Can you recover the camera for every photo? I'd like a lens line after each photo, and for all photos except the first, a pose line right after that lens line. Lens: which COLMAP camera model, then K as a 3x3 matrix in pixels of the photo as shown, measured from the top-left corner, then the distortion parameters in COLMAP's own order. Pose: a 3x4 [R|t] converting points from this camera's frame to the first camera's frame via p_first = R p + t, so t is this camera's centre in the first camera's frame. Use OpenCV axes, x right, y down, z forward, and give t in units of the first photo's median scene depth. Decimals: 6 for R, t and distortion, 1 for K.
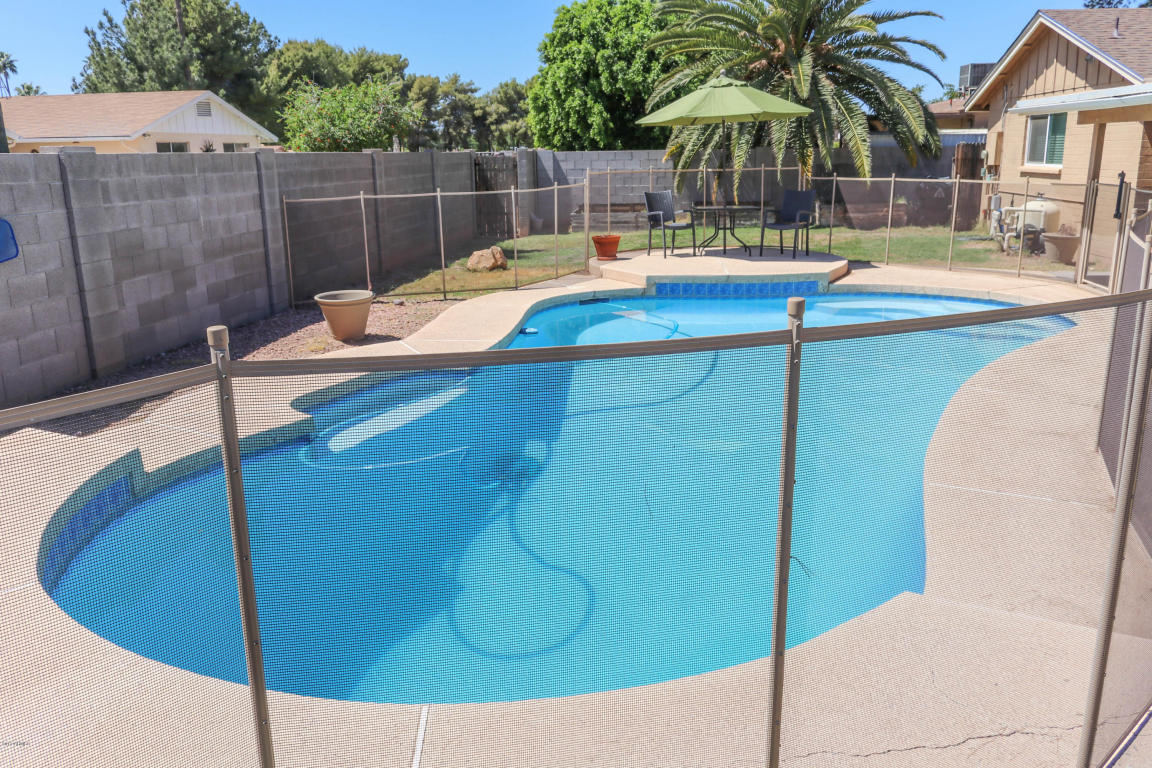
lens RADIAL K [[945.7, 0, 575.1], [0, 945.7, 384.1], [0, 0, 1]] dist [0.004875, -0.003634]
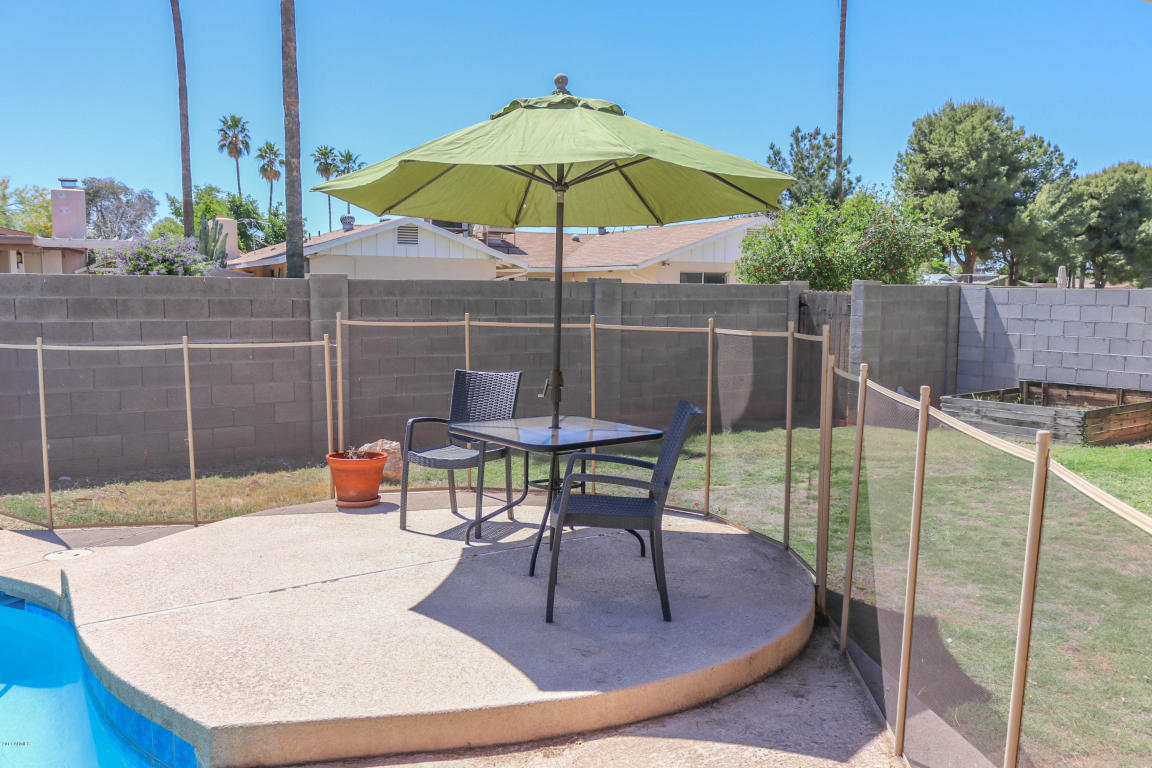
lens RADIAL K [[945.7, 0, 575.9], [0, 945.7, 388.5], [0, 0, 1]] dist [0.004875, -0.003634]
pose [[0.641643, 0.098320, -0.760676, 0.248096], [-0.198756, 0.979187, -0.041091, -0.105616], [0.740804, 0.177555, 0.647830, 0.426240]]
